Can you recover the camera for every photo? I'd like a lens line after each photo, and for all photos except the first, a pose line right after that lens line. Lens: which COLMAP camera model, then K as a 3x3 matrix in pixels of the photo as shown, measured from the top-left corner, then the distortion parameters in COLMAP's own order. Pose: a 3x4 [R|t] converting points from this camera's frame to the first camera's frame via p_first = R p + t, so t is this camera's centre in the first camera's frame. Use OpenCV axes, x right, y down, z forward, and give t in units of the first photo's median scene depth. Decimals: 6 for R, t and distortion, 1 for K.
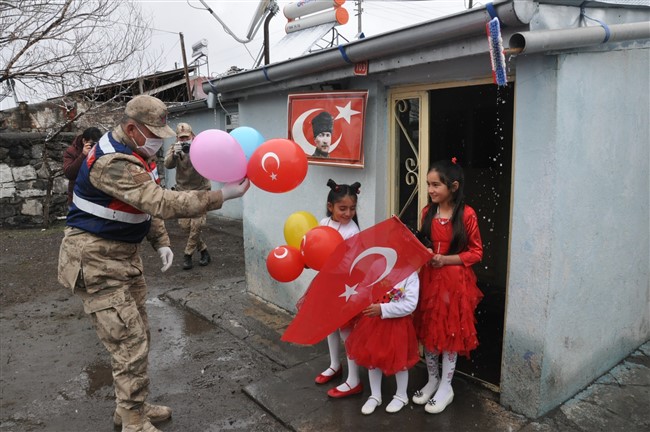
lens RADIAL K [[508.6, 0, 325.0], [0, 508.6, 216.0], [0, 0, 1]] dist [-0.174561, 0.123314]
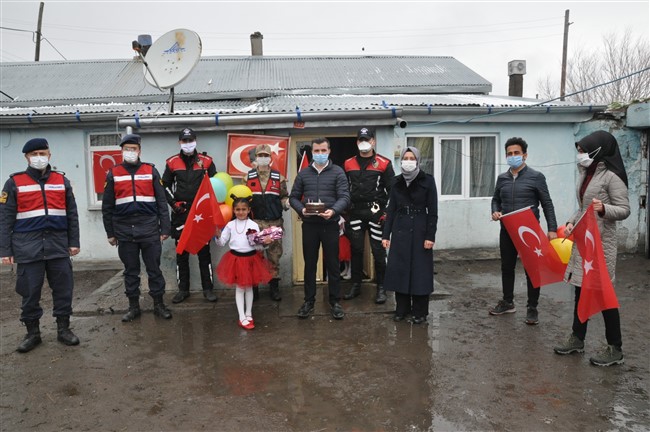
lens RADIAL K [[484.8, 0, 325.0], [0, 484.8, 216.0], [0, 0, 1]] dist [-0.178669, 0.101214]
pose [[0.525192, -0.084034, 0.846825, -1.255738], [0.140843, 0.989972, 0.010889, 0.027838], [-0.839248, 0.113550, 0.531761, 0.021281]]
